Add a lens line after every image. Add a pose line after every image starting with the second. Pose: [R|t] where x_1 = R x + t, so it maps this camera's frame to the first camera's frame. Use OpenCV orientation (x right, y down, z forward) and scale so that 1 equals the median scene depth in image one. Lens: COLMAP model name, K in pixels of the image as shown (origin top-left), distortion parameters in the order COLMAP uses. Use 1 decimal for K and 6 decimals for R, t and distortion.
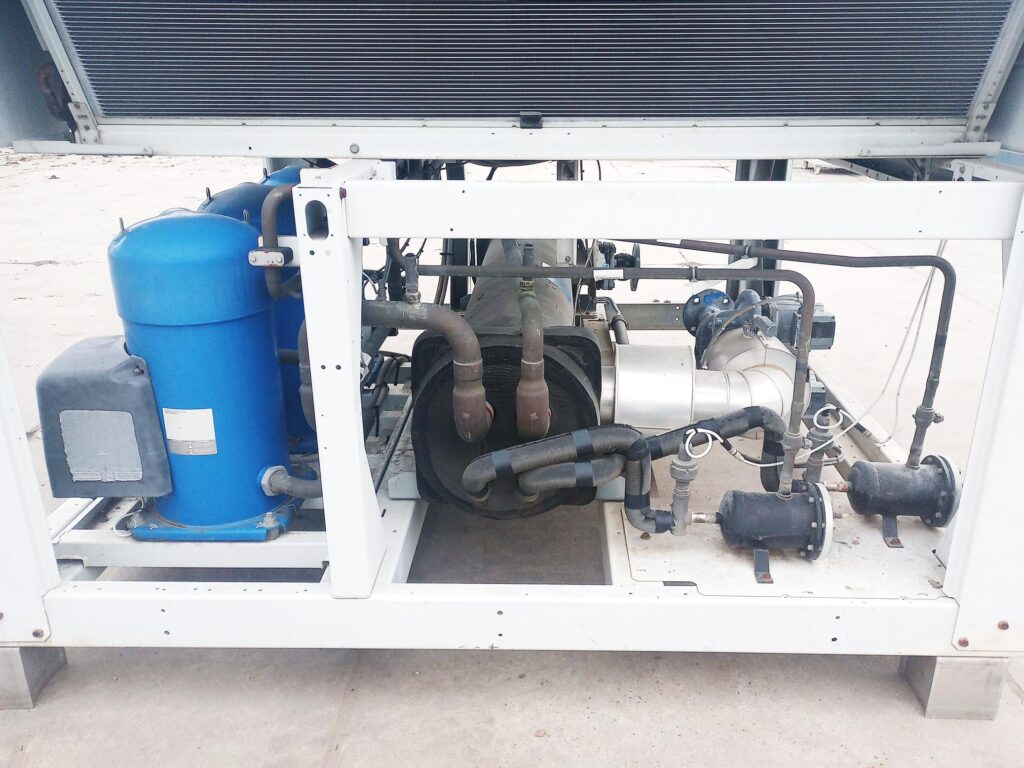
lens RADIAL K [[843.3, 0, 543.6], [0, 843.3, 395.9], [0, 0, 1]] dist [0.044904, -0.006681]
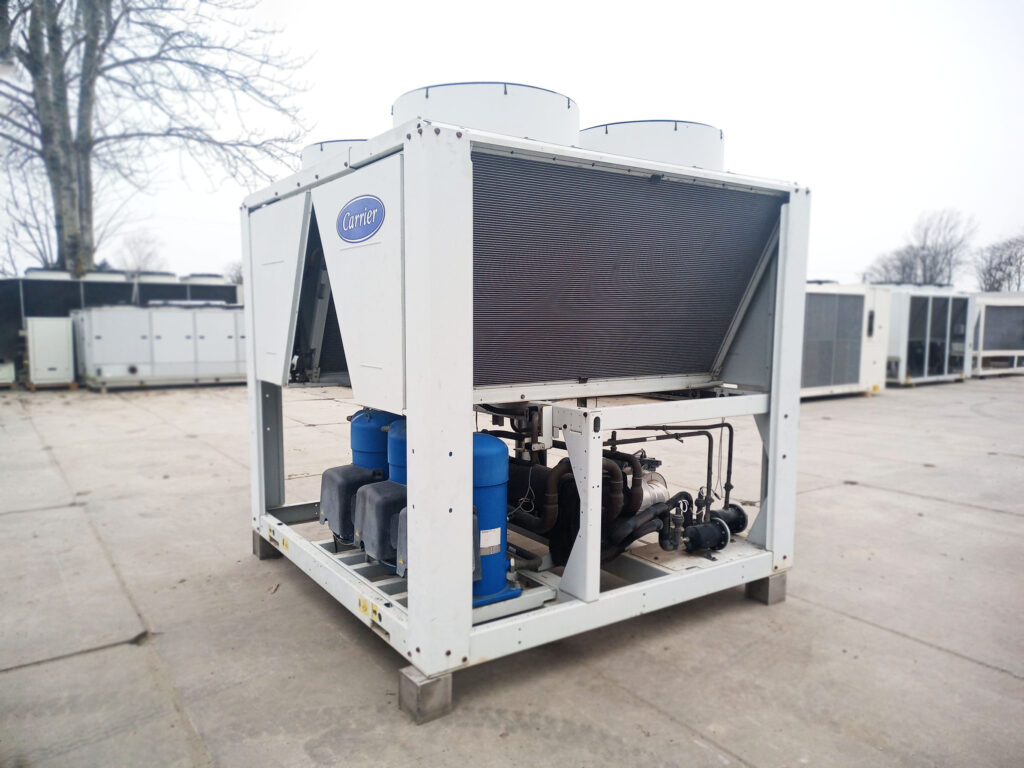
lens RADIAL K [[729.7, 0, 507.1], [0, 729.7, 399.3], [0, 0, 1]] dist [0.041545, -0.000877]
pose [[0.820645, -0.062175, 0.568046, -1.332804], [0.205295, 0.959775, -0.191535, 0.058030], [-0.533288, 0.273799, 0.800399, -0.454521]]
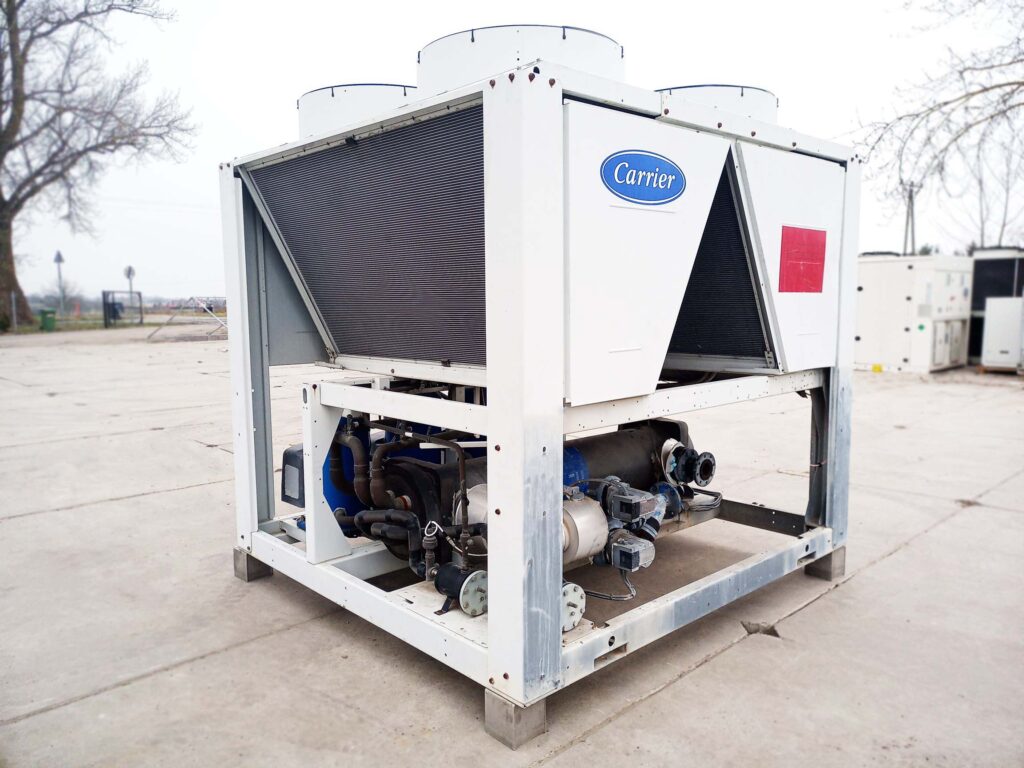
lens RADIAL K [[759.2, 0, 512.0], [0, 759.2, 384.0], [0, 0, 1]] dist [0.051340, 0.002893]
pose [[0.687594, 0.073070, -0.722410, 1.473063], [-0.256567, 0.955192, -0.147588, -0.047390], [0.679255, 0.286827, 0.675531, -0.125142]]
